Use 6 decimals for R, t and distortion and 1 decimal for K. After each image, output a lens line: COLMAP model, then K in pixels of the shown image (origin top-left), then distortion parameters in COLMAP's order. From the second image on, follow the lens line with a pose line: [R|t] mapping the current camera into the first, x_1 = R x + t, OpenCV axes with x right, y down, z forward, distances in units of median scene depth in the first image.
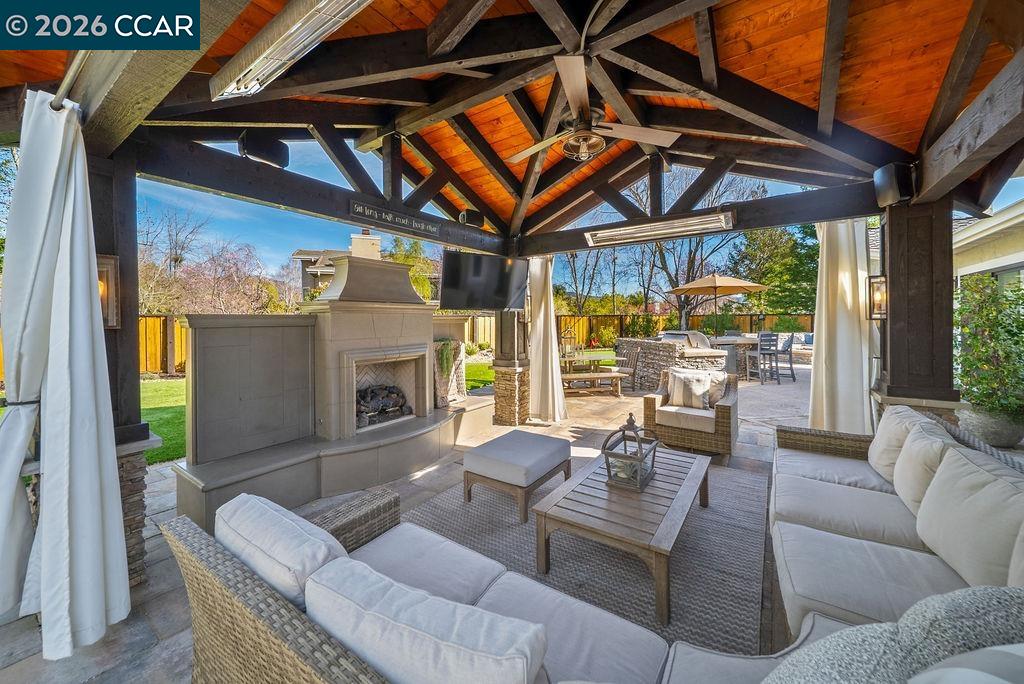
lens RADIAL K [[376.2, 0, 509.7], [0, 376.2, 328.3], [0, 0, 1]] dist [0.000287, -0.000017]
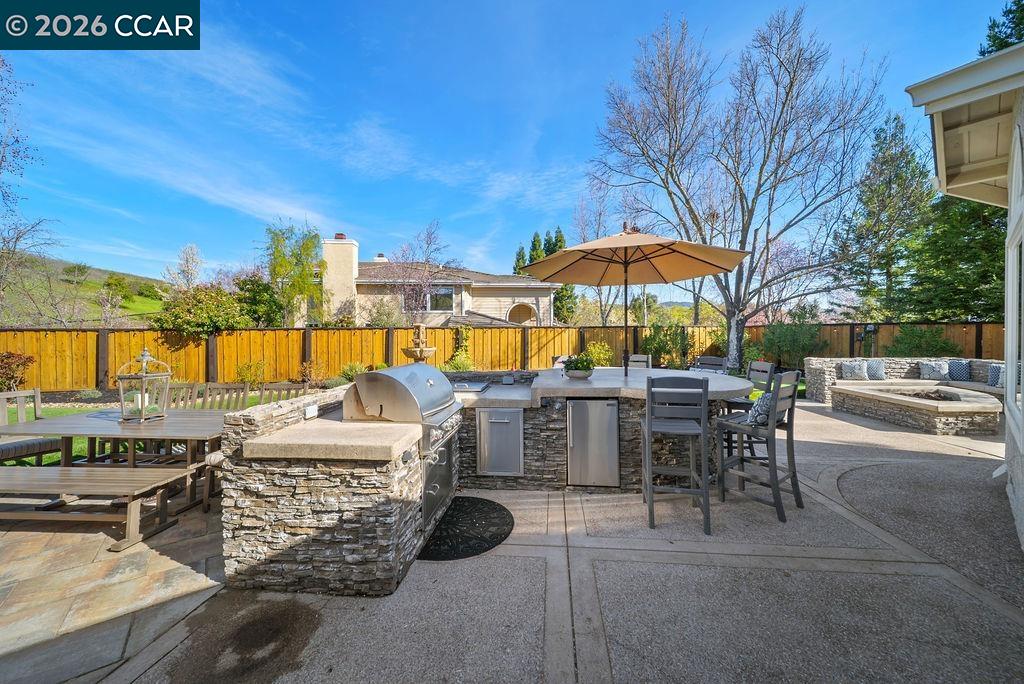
lens RADIAL K [[369.4, 0, 514.5], [0, 369.4, 333.5], [0, 0, 1]] dist [0.007196, 0.000112]
pose [[0.958278, 0.000804, -0.285838, 0.298279], [-0.003935, 0.999938, -0.010379, -0.012851], [0.285812, 0.011071, 0.958222, 0.282018]]
